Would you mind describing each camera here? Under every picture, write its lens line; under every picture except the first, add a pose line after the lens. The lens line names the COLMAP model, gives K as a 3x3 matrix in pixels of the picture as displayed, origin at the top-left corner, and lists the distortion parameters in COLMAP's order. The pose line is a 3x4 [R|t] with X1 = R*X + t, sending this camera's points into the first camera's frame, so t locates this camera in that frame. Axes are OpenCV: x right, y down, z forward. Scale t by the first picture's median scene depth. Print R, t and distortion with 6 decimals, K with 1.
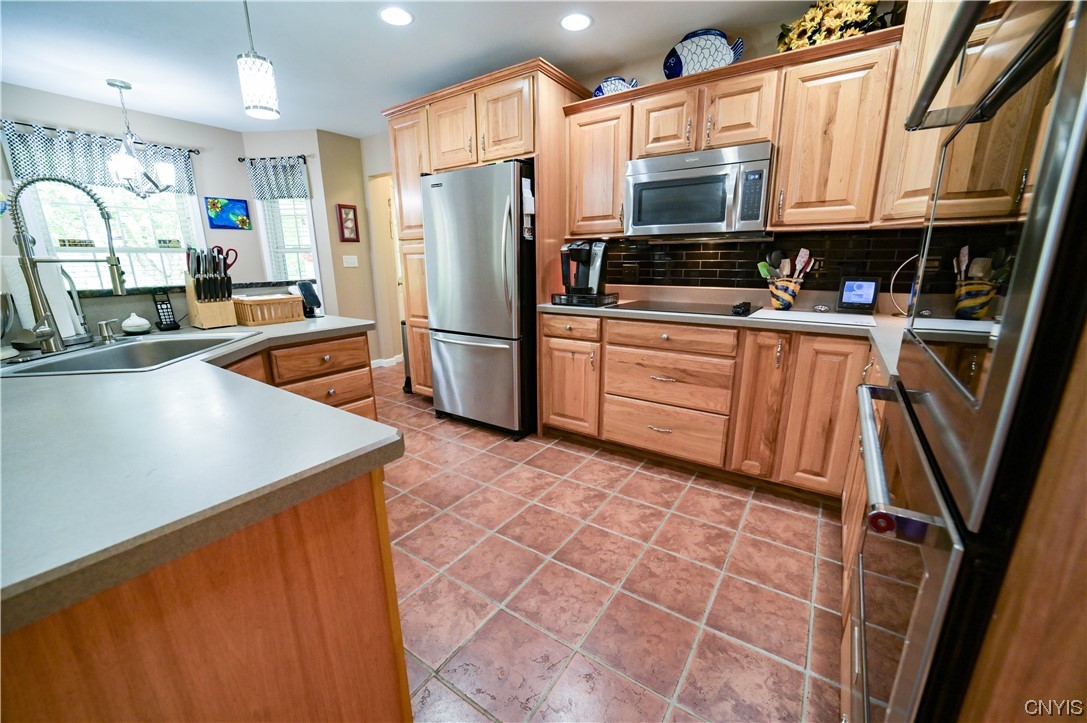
lens RADIAL K [[425.3, 0, 543.0], [0, 425.3, 365.9], [0, 0, 1]] dist [-0.021724, 0.000102]
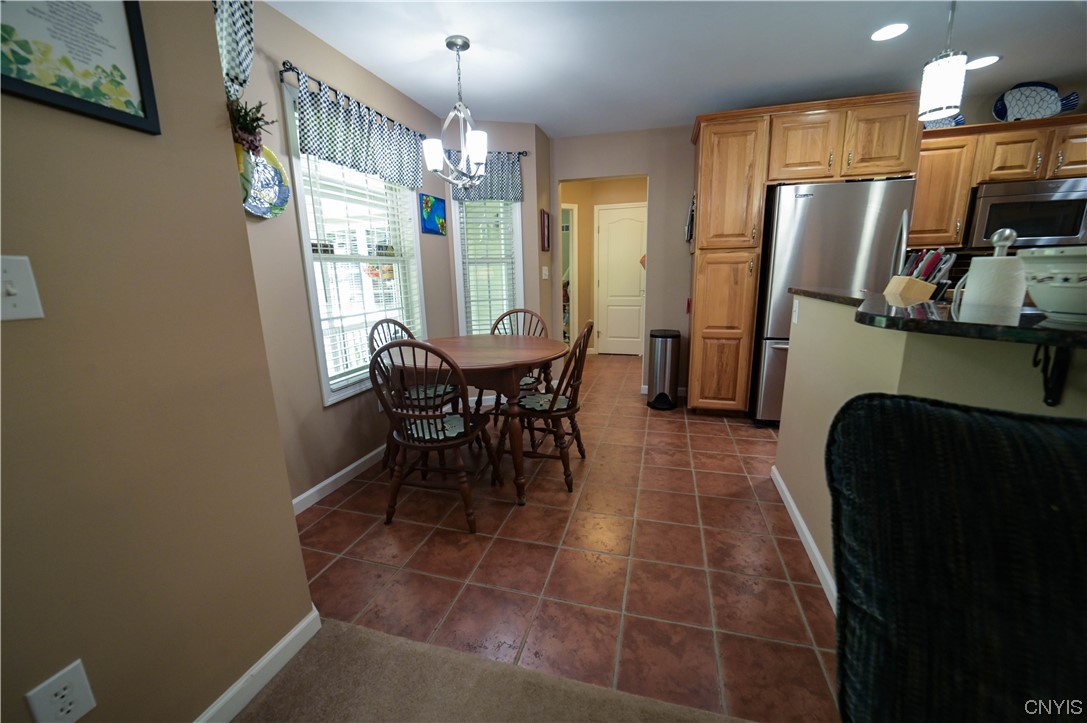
lens RADIAL K [[427.8, 0, 543.5], [0, 427.8, 361.5], [0, 0, 1]] dist [0.001168, 0.000297]
pose [[0.947788, -0.072235, 0.310613, -1.031309], [0.085840, 0.995847, -0.030337, -0.045642], [-0.307131, 0.055417, 0.950052, 0.200998]]
